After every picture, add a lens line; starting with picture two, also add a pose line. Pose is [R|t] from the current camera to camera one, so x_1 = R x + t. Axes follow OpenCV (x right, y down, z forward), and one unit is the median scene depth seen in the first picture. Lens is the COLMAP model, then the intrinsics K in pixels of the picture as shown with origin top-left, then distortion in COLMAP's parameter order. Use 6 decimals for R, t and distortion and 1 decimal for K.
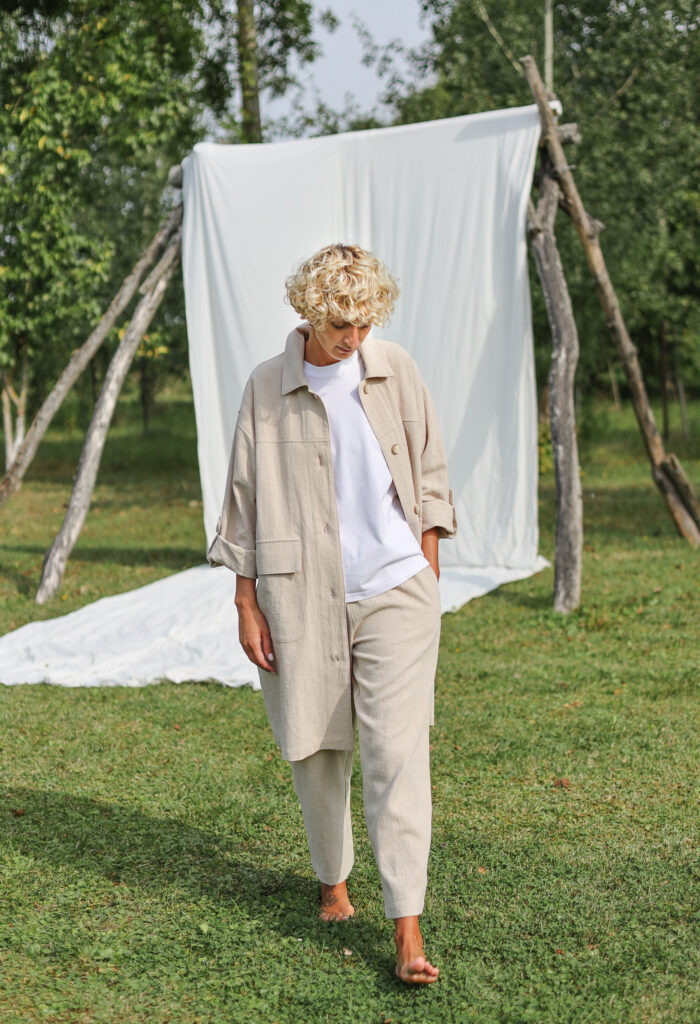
lens RADIAL K [[1805.3, 0, 350.0], [0, 1805.3, 512.0], [0, 0, 1]] dist [-0.051982, -0.081651]
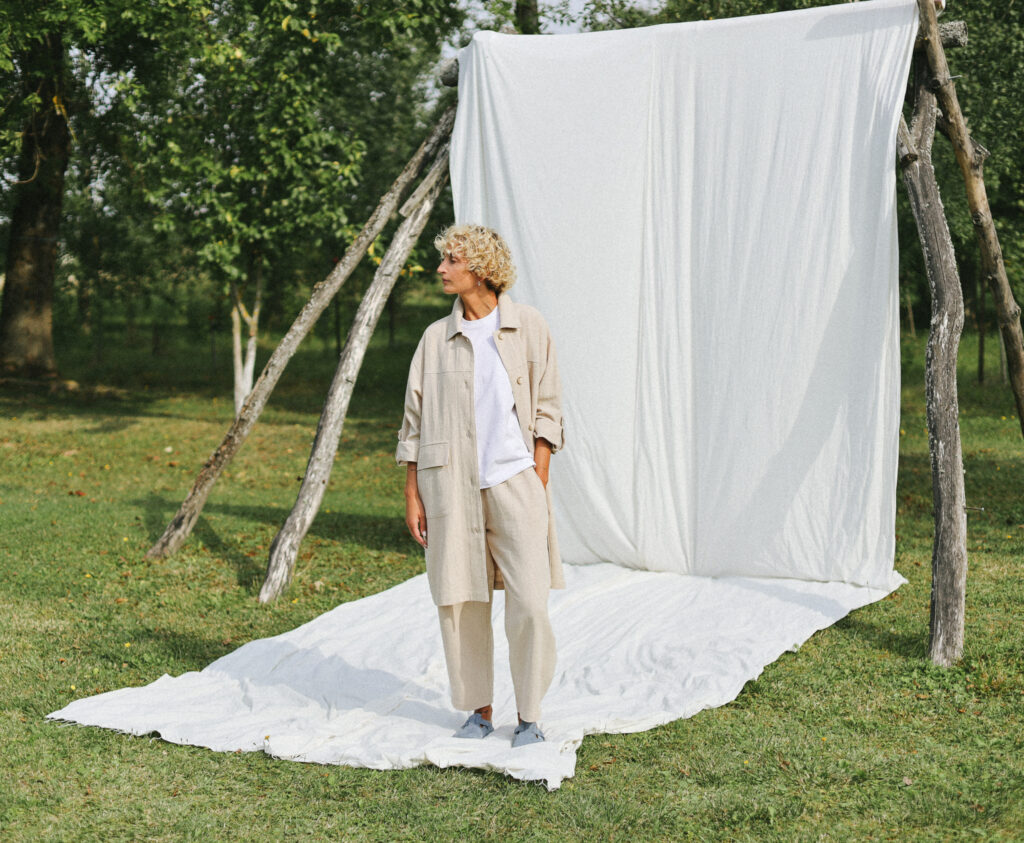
lens RADIAL K [[1642.0, 0, 512.0], [0, 1642.0, 421.5], [0, 0, 1]] dist [-0.022311, -0.115961]
pose [[0.998952, 0.035971, -0.028302, -0.040497], [-0.034997, 0.998802, 0.034192, -0.053881], [0.029498, -0.033166, 0.999014, 0.253494]]
